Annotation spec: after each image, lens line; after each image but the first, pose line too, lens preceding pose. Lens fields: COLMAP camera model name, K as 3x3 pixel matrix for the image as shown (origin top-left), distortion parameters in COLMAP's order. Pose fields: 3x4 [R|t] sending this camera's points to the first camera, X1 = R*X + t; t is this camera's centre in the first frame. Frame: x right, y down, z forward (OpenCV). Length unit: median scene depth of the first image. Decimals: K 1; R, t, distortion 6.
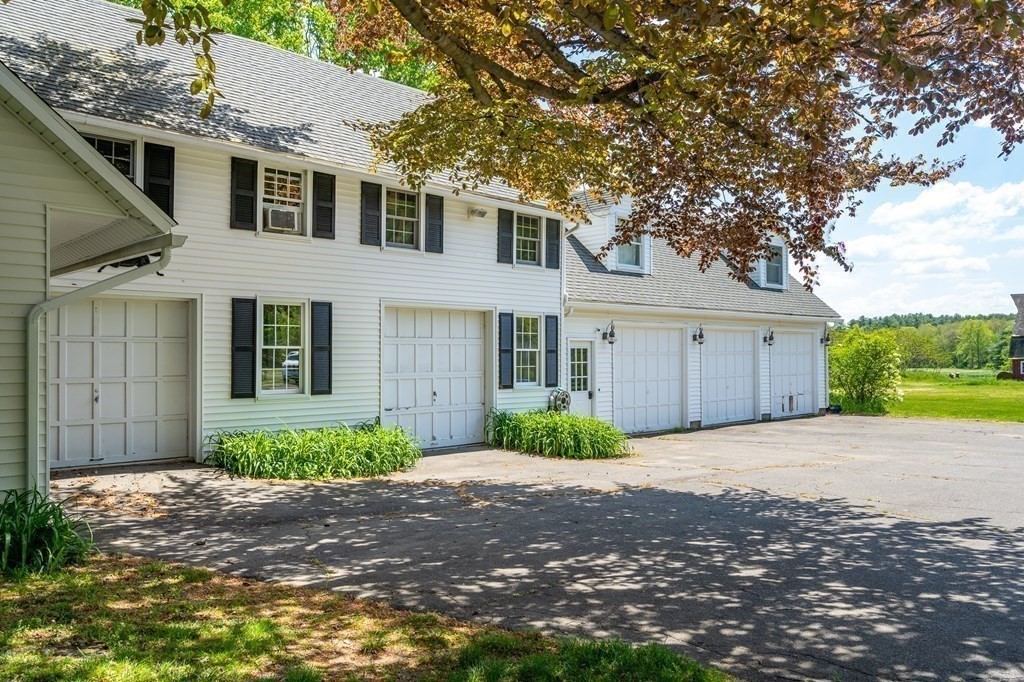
lens RADIAL K [[856.7, 0, 510.9], [0, 856.7, 353.5], [0, 0, 1]] dist [0.046289, -0.000387]
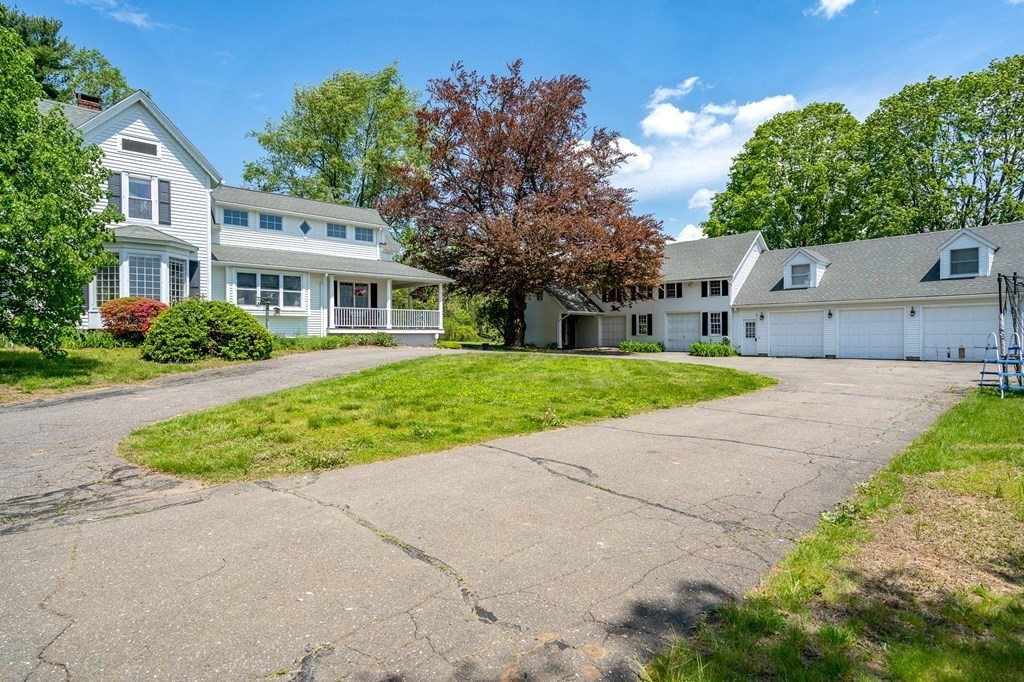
lens RADIAL K [[537.2, 0, 512.0], [0, 537.2, 341.0], [0, 0, 1]] dist [-0.001143, -0.000240]
pose [[-0.050145, 0.012008, -0.998670, 2.090606], [0.004249, 0.999921, 0.011810, 0.036072], [0.998733, -0.003652, -0.050192, 0.365228]]
